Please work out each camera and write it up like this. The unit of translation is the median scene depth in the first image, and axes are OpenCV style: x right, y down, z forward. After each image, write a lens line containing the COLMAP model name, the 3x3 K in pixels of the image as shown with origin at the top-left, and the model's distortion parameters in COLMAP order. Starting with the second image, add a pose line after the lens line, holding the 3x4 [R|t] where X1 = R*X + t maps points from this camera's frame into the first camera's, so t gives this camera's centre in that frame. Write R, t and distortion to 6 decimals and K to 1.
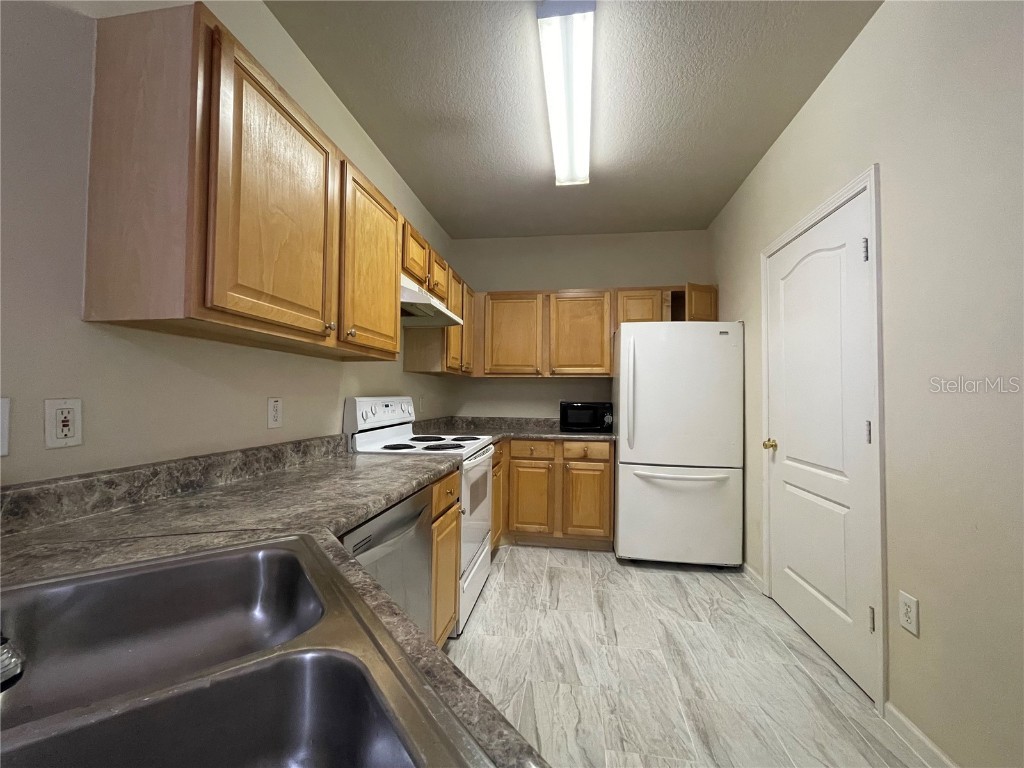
lens RADIAL K [[412.9, 0, 512.0], [0, 412.9, 384.0], [0, 0, 1]] dist [-0.001514, -0.000670]
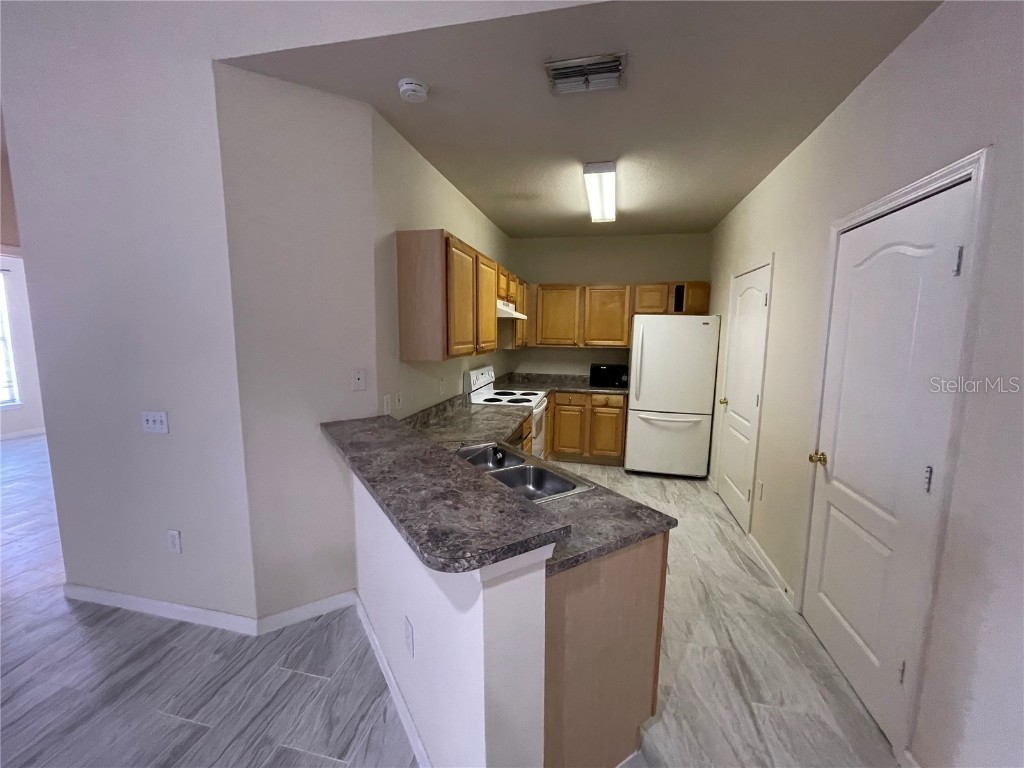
lens RADIAL K [[412.9, 0, 512.0], [0, 412.9, 384.0], [0, 0, 1]] dist [-0.001514, -0.000670]
pose [[0.997298, 0.012072, -0.072459, -0.059134], [-0.000449, 0.987387, 0.158326, -0.142723], [0.073456, -0.157866, 0.984725, -0.511613]]
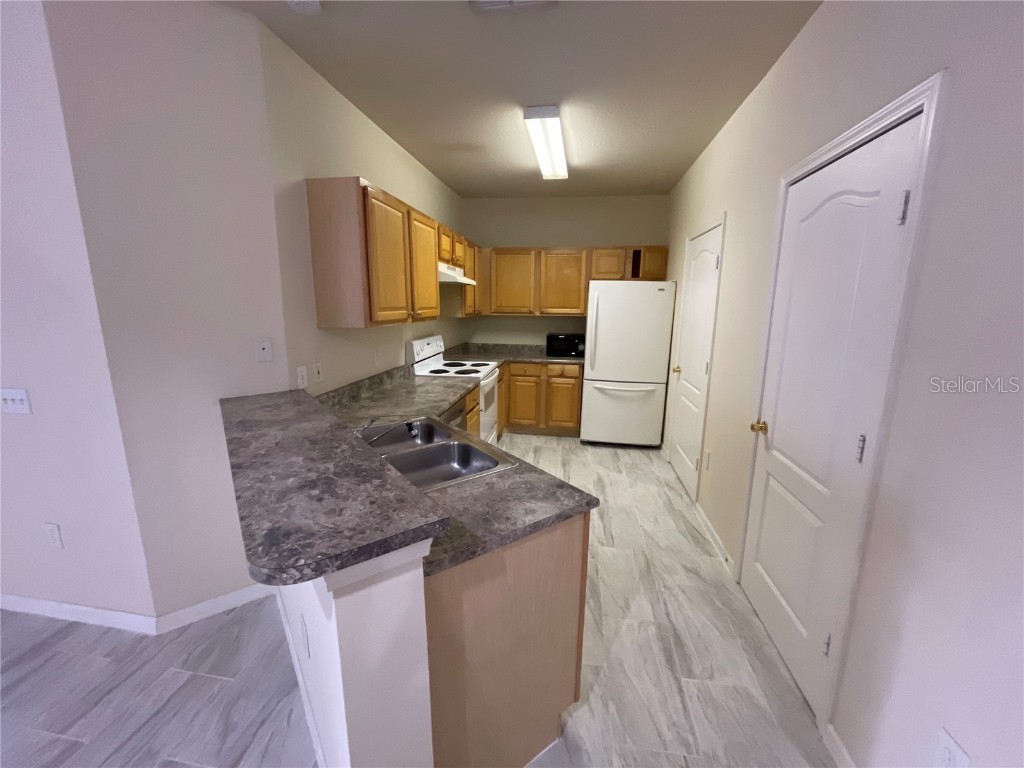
lens RADIAL K [[412.9, 0, 512.0], [0, 412.9, 384.0], [0, 0, 1]] dist [-0.001514, -0.000670]
pose [[0.999970, 0.002813, -0.007171, 0.014836], [-0.001124, 0.974252, 0.225460, -0.126659], [0.007621, -0.225445, 0.974226, -0.444136]]
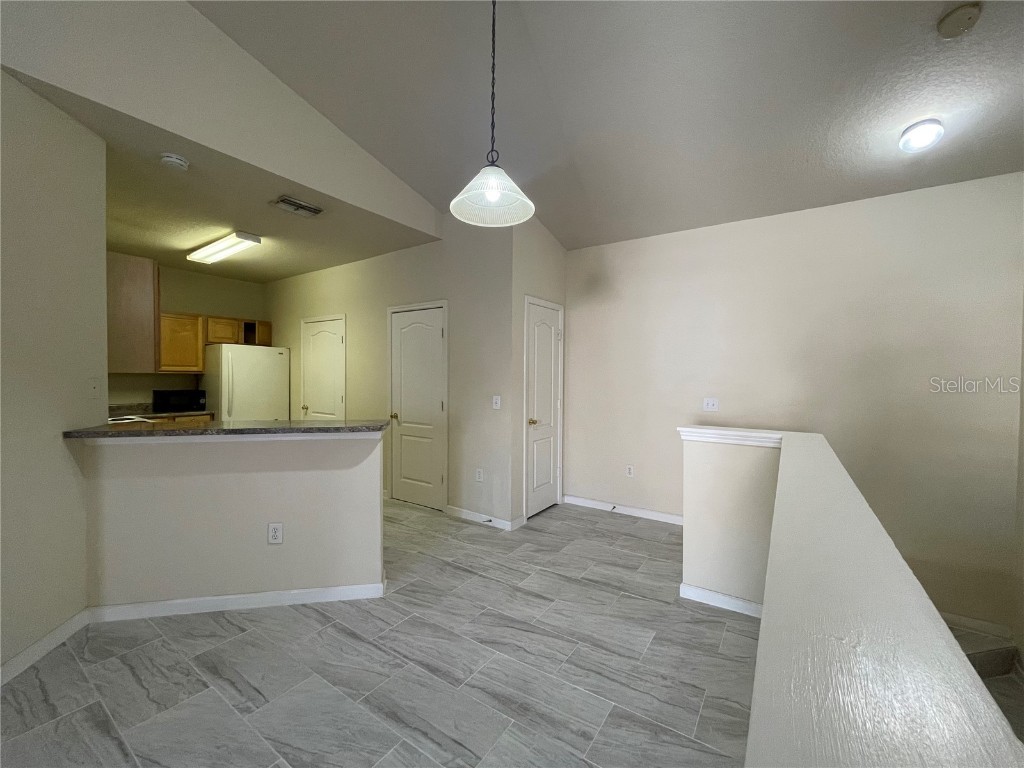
lens RADIAL K [[412.9, 0, 512.0], [0, 412.9, 384.0], [0, 0, 1]] dist [-0.001514, -0.000670]
pose [[0.435193, -0.022247, 0.900062, -0.772813], [-0.033312, 0.998612, 0.040790, -0.094872], [-0.899721, -0.047734, 0.433848, -0.841319]]
